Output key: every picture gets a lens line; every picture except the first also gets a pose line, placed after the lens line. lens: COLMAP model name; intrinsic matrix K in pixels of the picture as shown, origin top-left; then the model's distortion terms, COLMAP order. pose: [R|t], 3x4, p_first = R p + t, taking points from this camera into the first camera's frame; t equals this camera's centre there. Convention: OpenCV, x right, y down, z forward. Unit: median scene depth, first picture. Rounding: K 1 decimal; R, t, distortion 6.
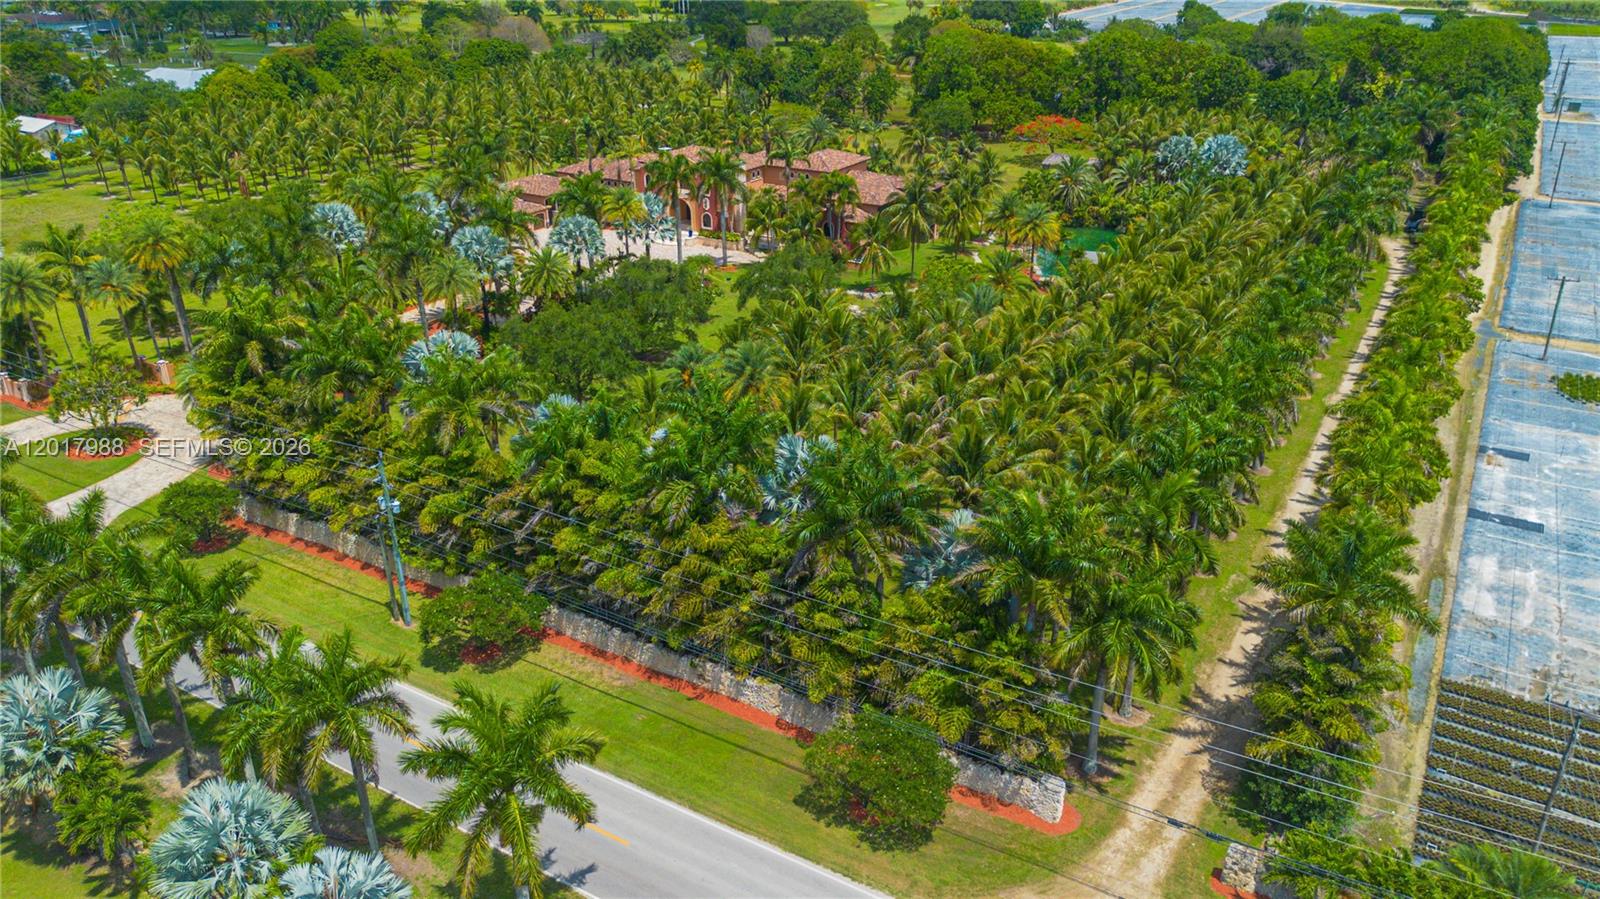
lens RADIAL K [[1110.8, 0, 800.0], [0, 1110.8, 449.5], [0, 0, 1]] dist [0.083970, -0.099495]
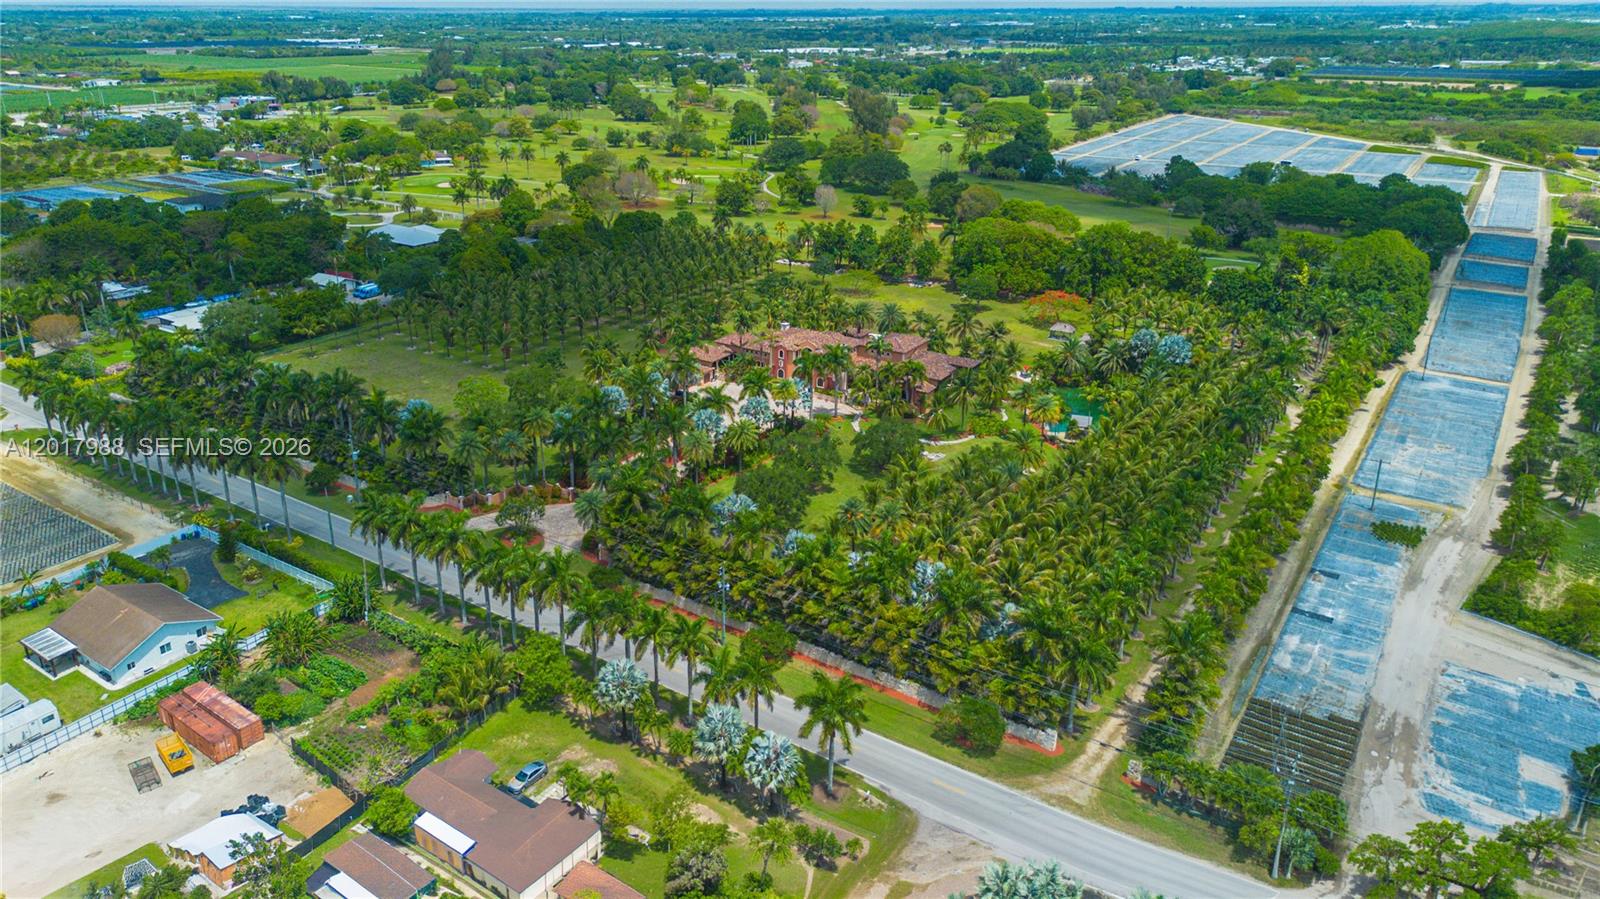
lens RADIAL K [[1080.9, 0, 727.0], [0, 1080.9, 415.1], [0, 0, 1]] dist [0.050733, -0.057298]
pose [[0.996820, 0.028834, -0.074290, -0.220787], [-0.033879, 0.997139, -0.067567, -0.129446], [0.072129, 0.069869, 0.994945, -0.996472]]
